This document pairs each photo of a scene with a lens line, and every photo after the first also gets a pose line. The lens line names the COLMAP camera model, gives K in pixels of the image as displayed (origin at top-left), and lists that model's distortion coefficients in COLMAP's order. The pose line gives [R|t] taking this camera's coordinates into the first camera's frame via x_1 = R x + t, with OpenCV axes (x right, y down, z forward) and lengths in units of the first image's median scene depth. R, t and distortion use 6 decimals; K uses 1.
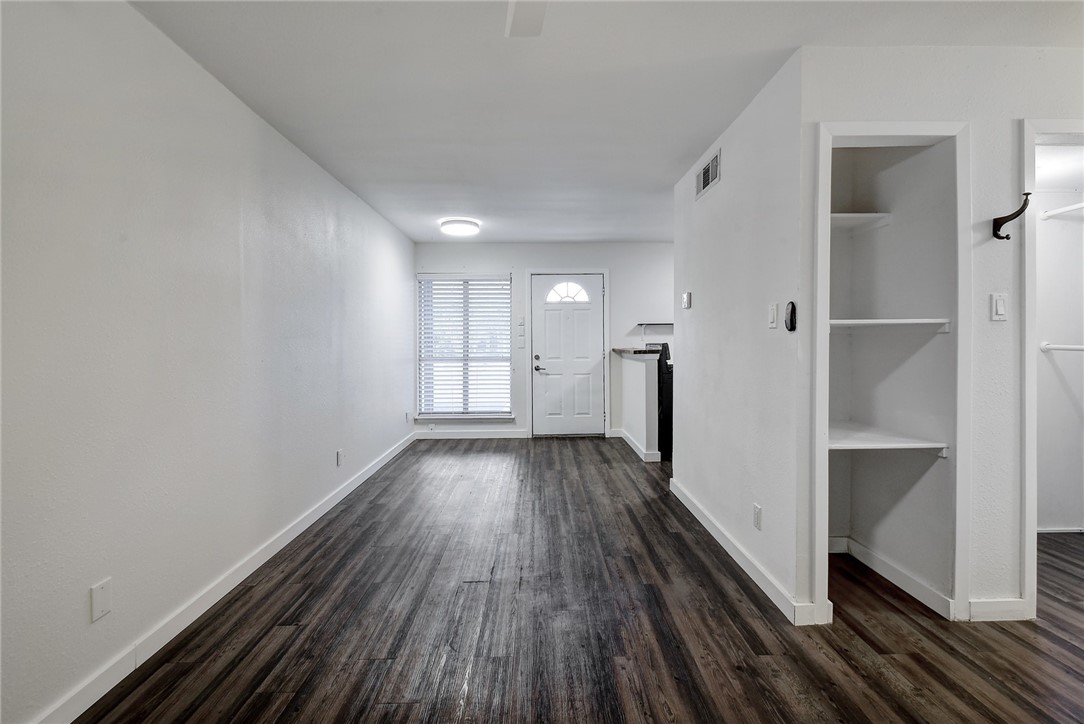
lens RADIAL K [[489.5, 0, 541.3], [0, 489.5, 343.7], [0, 0, 1]] dist [-0.017758, -0.000500]
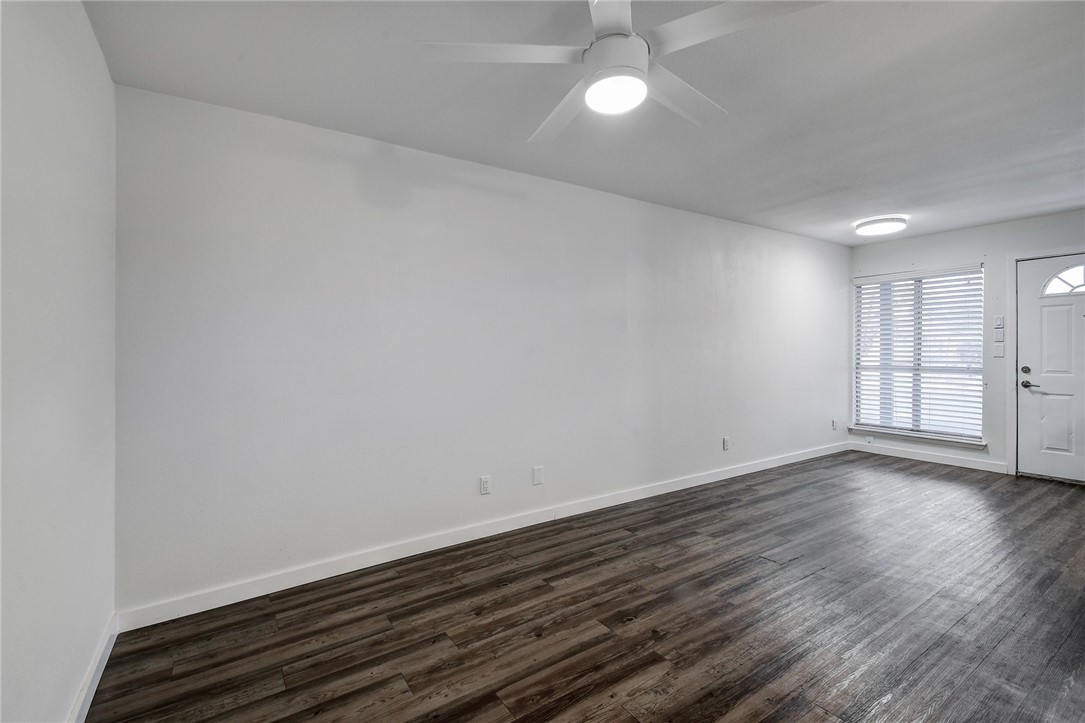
lens RADIAL K [[460.4, 0, 519.9], [0, 460.4, 347.1], [0, 0, 1]] dist [-0.036996, -0.000684]
pose [[0.501976, 0.000708, -0.864881, 0.205733], [-0.006642, 0.999973, -0.003036, -0.000262], [0.864856, 0.007269, 0.501967, -0.014435]]
